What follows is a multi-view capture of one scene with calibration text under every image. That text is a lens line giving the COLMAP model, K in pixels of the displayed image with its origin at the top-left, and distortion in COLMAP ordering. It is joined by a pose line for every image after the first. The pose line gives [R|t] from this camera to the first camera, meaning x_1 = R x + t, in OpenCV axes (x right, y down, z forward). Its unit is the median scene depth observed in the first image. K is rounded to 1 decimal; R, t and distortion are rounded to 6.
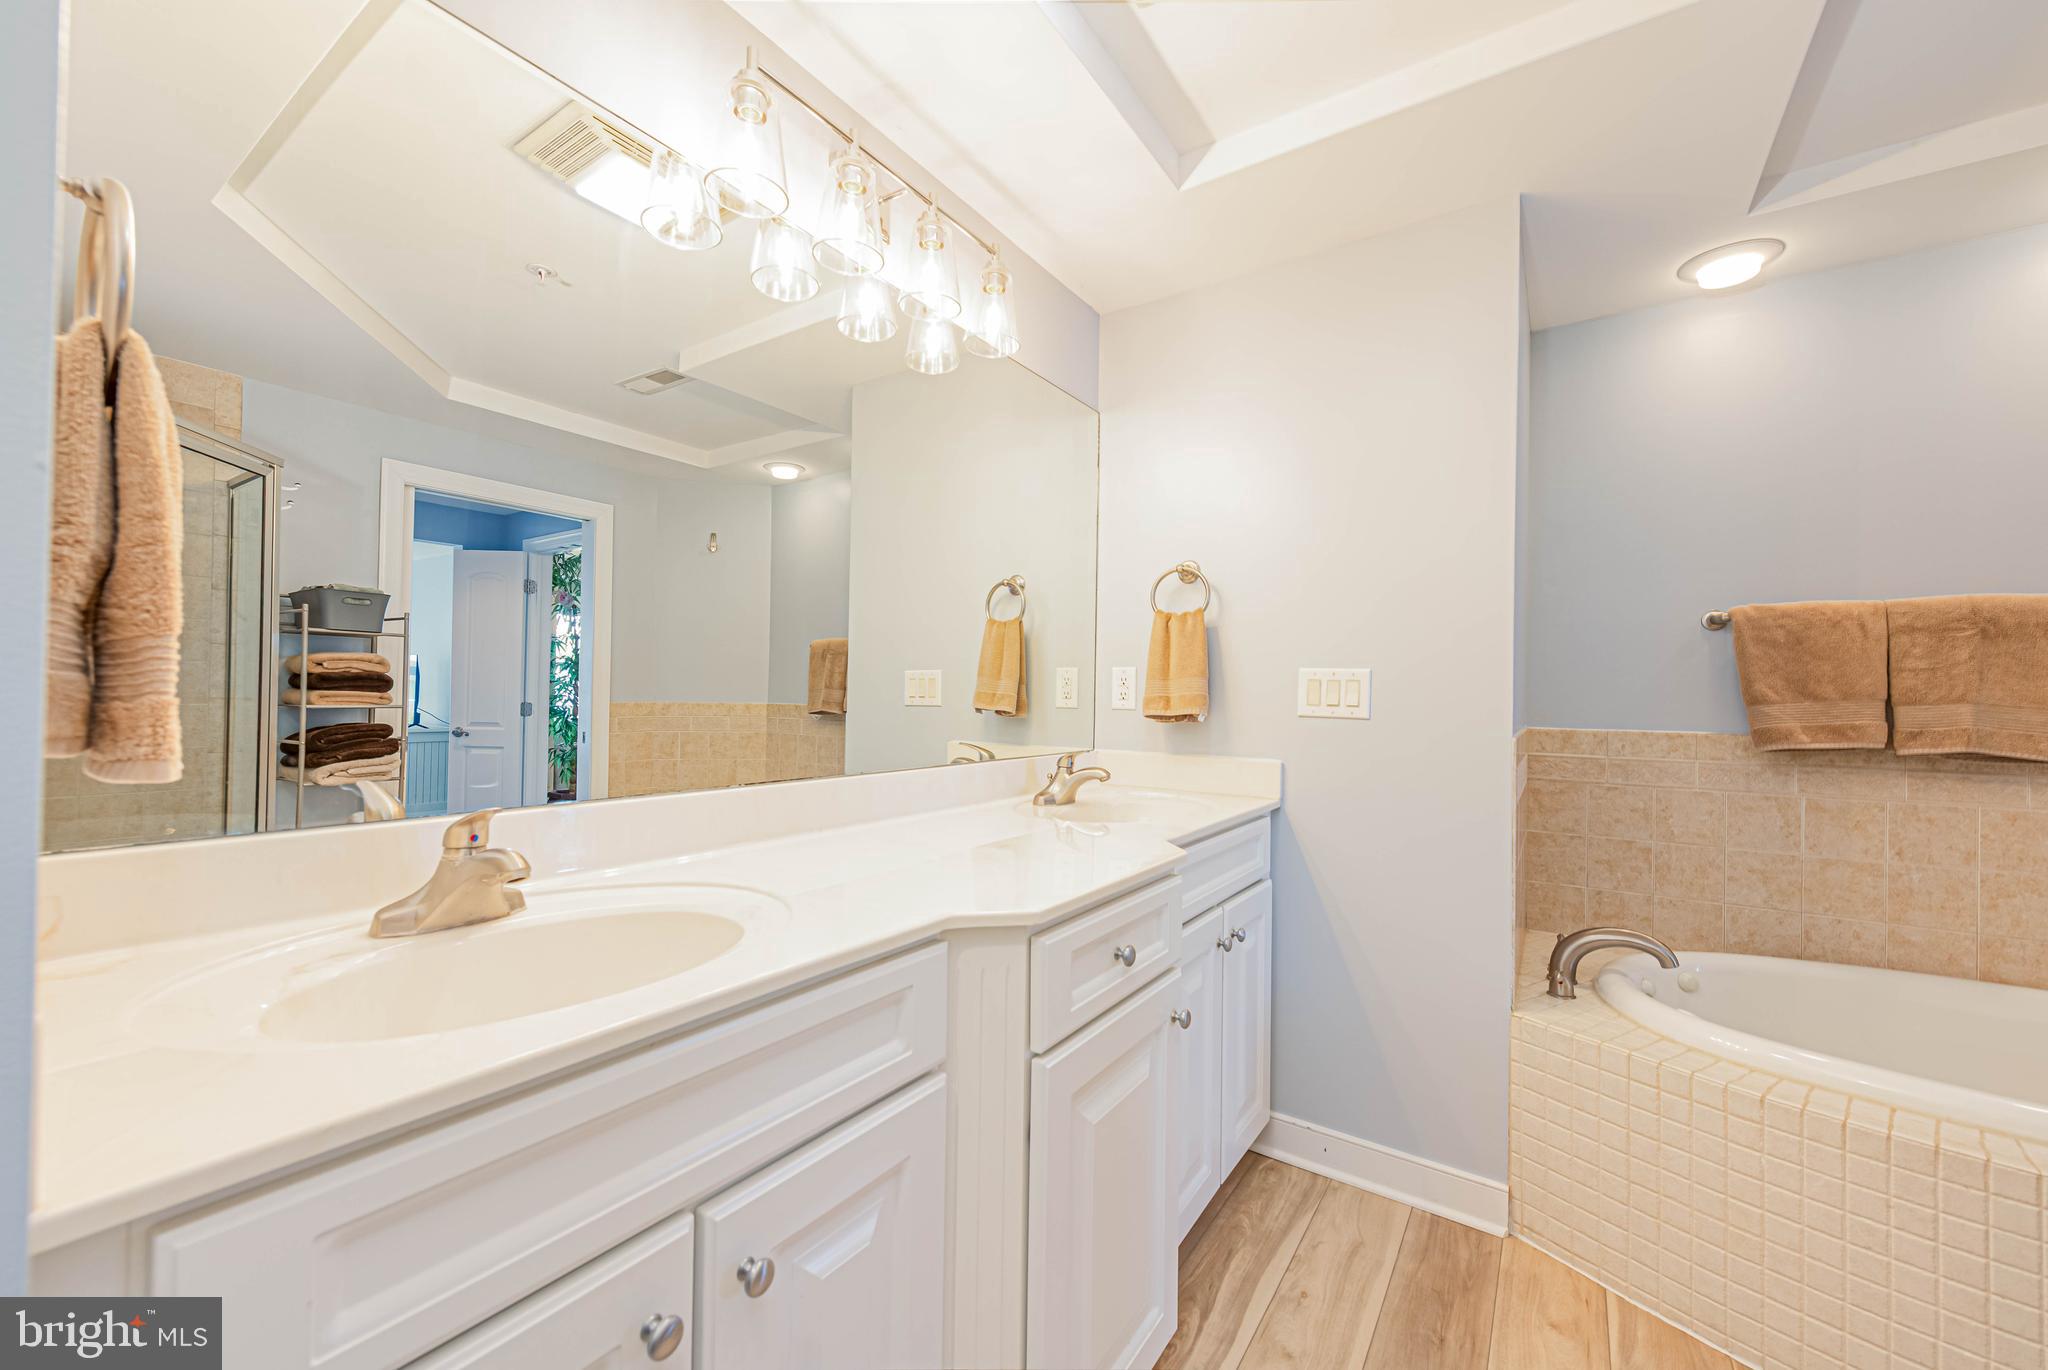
lens RADIAL K [[809.9, 0, 1025.6], [0, 809.9, 688.1], [0, 0, 1]] dist [0.002558, -0.000244]
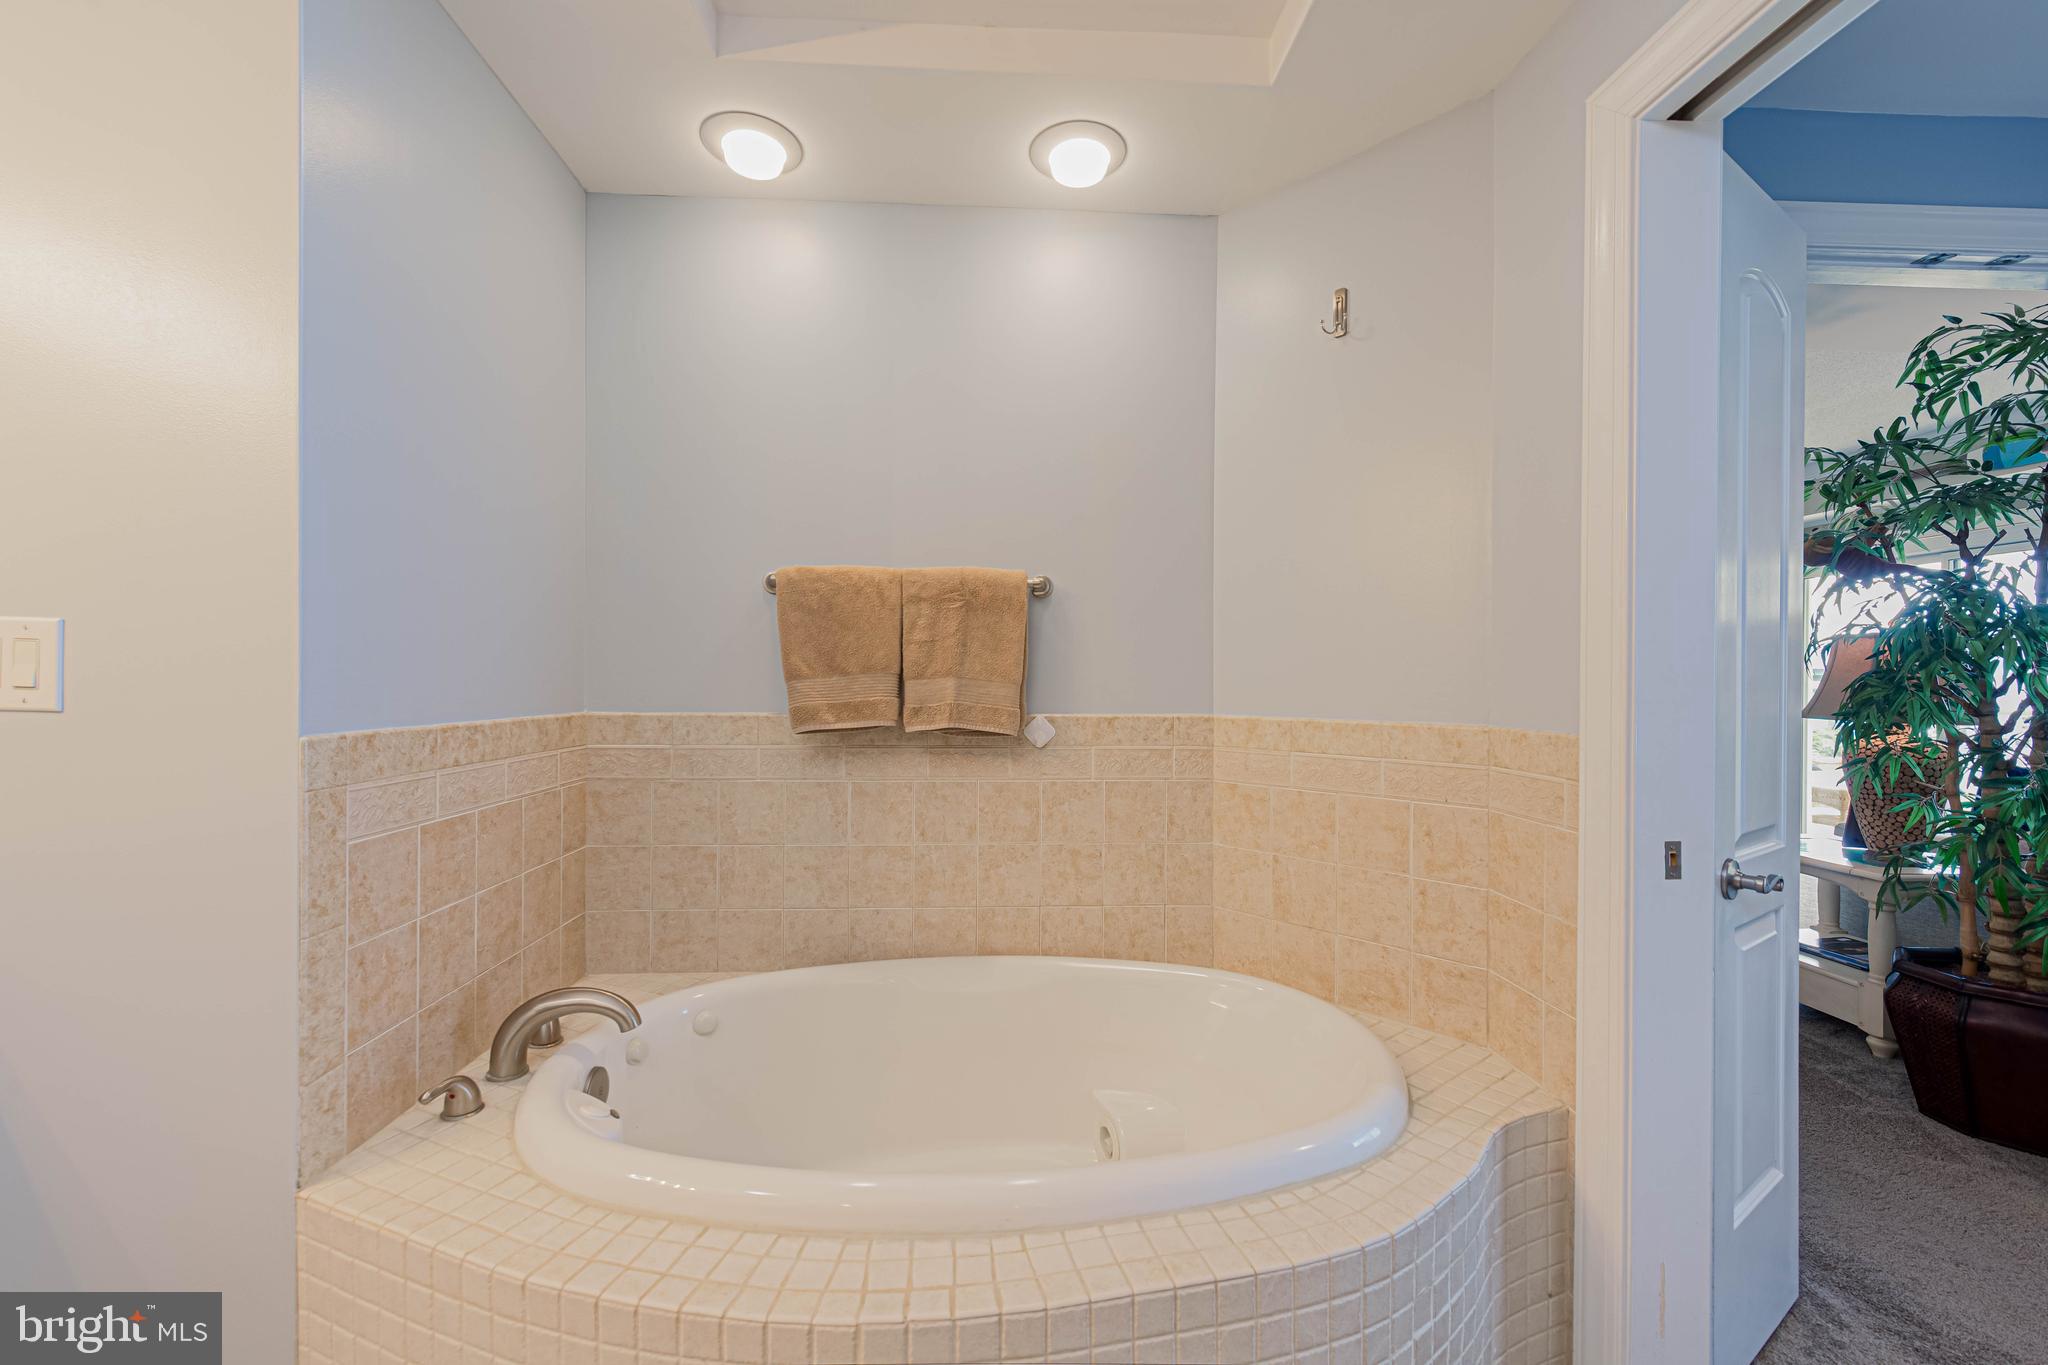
lens RADIAL K [[809.9, 0, 1025.6], [0, 809.9, 685.6], [0, 0, 1]] dist [0.002558, -0.000244]
pose [[0.782969, -0.008284, 0.622005, 0.574698], [-0.002937, 0.999851, 0.017014, 0.011346], [-0.622054, -0.015148, 0.782828, 0.175280]]
